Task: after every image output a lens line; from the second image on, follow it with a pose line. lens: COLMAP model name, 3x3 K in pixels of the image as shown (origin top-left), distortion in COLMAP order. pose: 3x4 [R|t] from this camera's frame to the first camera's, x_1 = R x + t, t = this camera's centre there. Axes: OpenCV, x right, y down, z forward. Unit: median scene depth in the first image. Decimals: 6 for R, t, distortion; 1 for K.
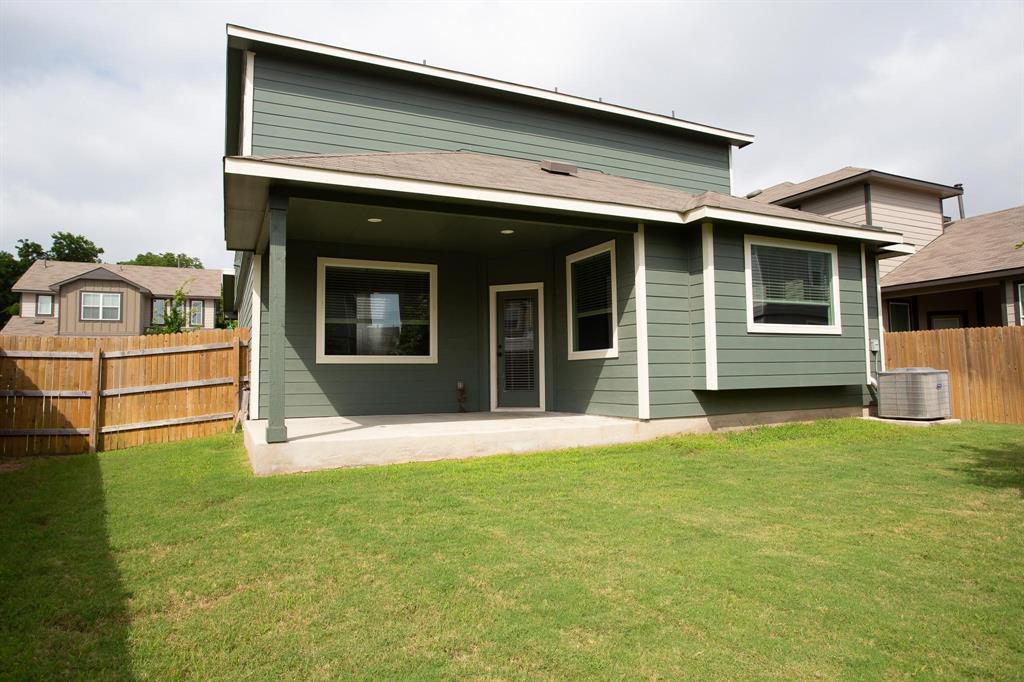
lens RADIAL K [[616.5, 0, 514.2], [0, 616.5, 337.5], [0, 0, 1]] dist [-0.033184, -0.000631]
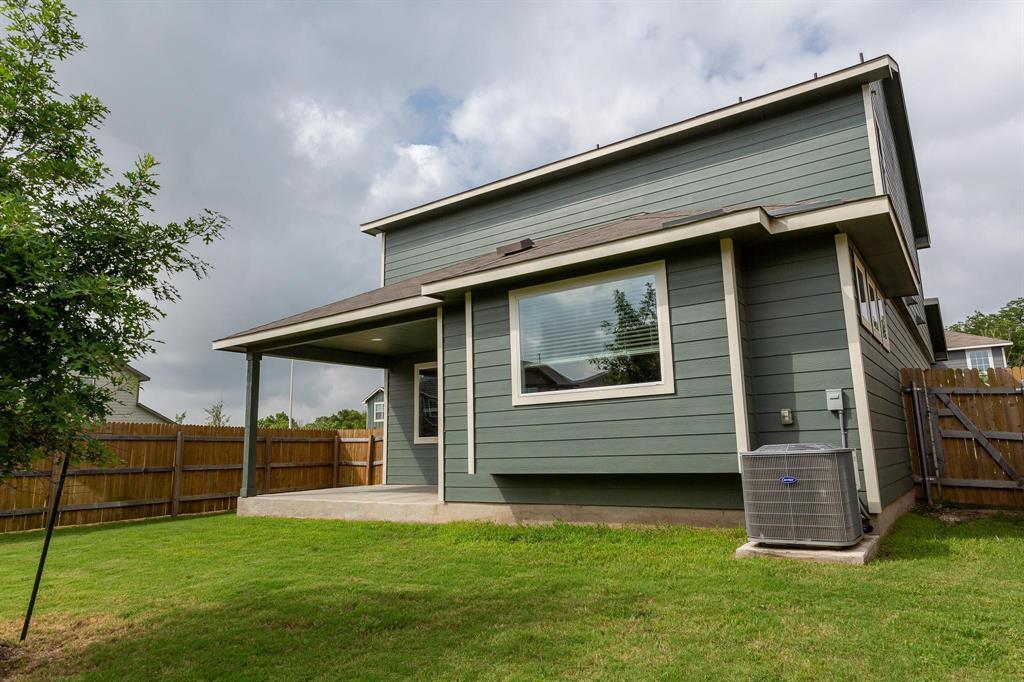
lens RADIAL K [[643.1, 0, 512.0], [0, 643.1, 339.4], [0, 0, 1]] dist [-0.005920, -0.000467]
pose [[0.485283, -0.148181, -0.861709, 1.133496], [0.072512, 0.988960, -0.129228, 0.015464], [0.871345, 0.000228, 0.490671, 0.555920]]
